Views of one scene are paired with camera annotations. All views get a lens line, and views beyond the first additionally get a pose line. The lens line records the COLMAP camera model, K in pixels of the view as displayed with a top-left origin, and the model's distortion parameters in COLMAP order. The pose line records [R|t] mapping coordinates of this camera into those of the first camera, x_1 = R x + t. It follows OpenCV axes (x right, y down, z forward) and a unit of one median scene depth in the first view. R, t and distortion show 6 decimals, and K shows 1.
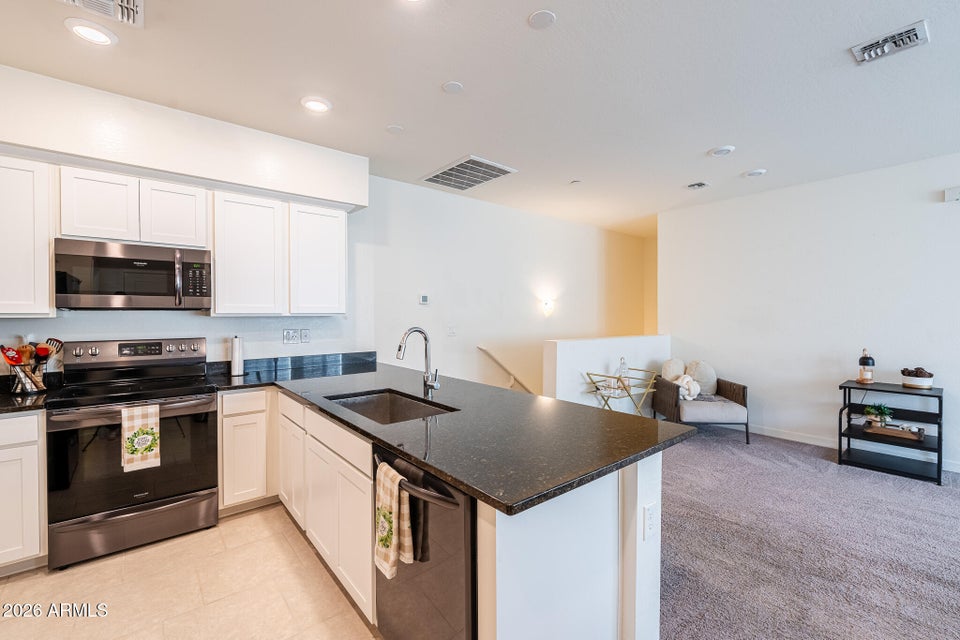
lens RADIAL K [[403.9, 0, 478.4], [0, 403.9, 319.1], [0, 0, 1]] dist [0.001181, 0.000002]
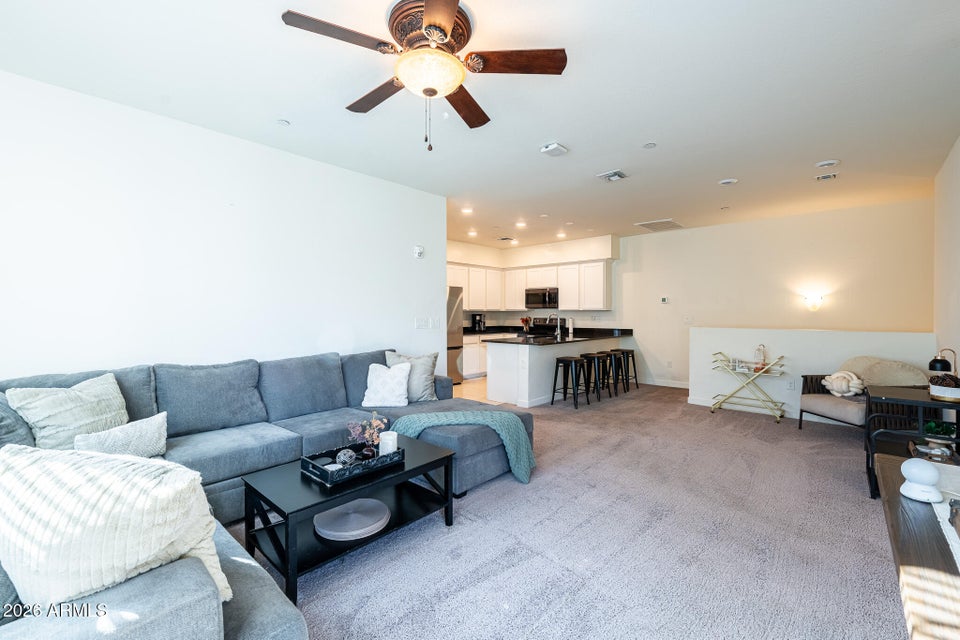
lens RADIAL K [[416.9, 0, 479.4], [0, 416.9, 306.1], [0, 0, 1]] dist [0.002251, 0.000070]
pose [[0.152307, -0.014101, -0.988233, 1.722946], [-0.011840, 0.999800, -0.016091, 0.013283], [0.988262, 0.014152, 0.152110, 0.001407]]
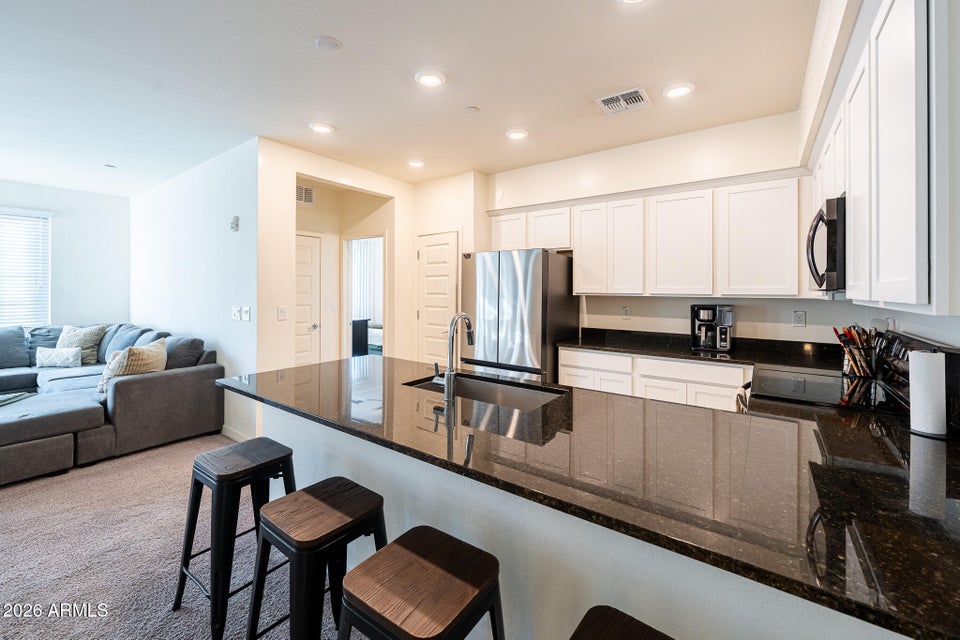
lens RADIAL K [[387.4, 0, 475.4], [0, 387.4, 290.1], [0, 0, 1]] dist [0.000946, 0.000218]
pose [[-0.970080, -0.002800, -0.242769, 0.002115], [-0.005221, 0.999943, 0.009328, -0.019825], [0.242729, 0.010316, -0.970039, 1.122747]]
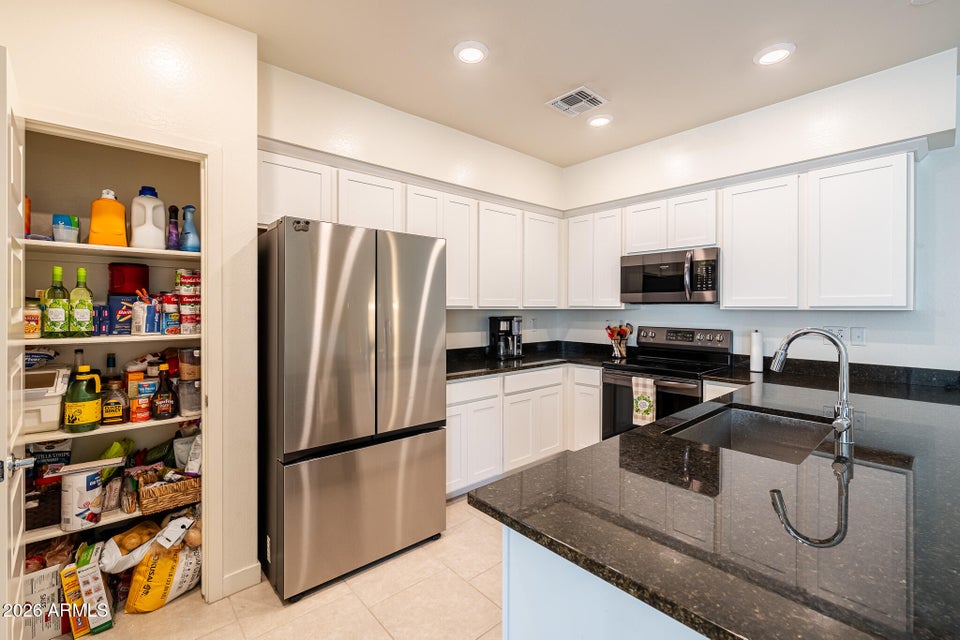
lens RADIAL K [[416.9, 0, 479.4], [0, 416.9, 306.1], [0, 0, 1]] dist [0.002251, 0.000070]
pose [[0.040265, -0.000160, -0.999189, 0.312582], [-0.013464, 0.999909, -0.000703, -0.004487], [0.999098, 0.013482, 0.040259, 0.266776]]
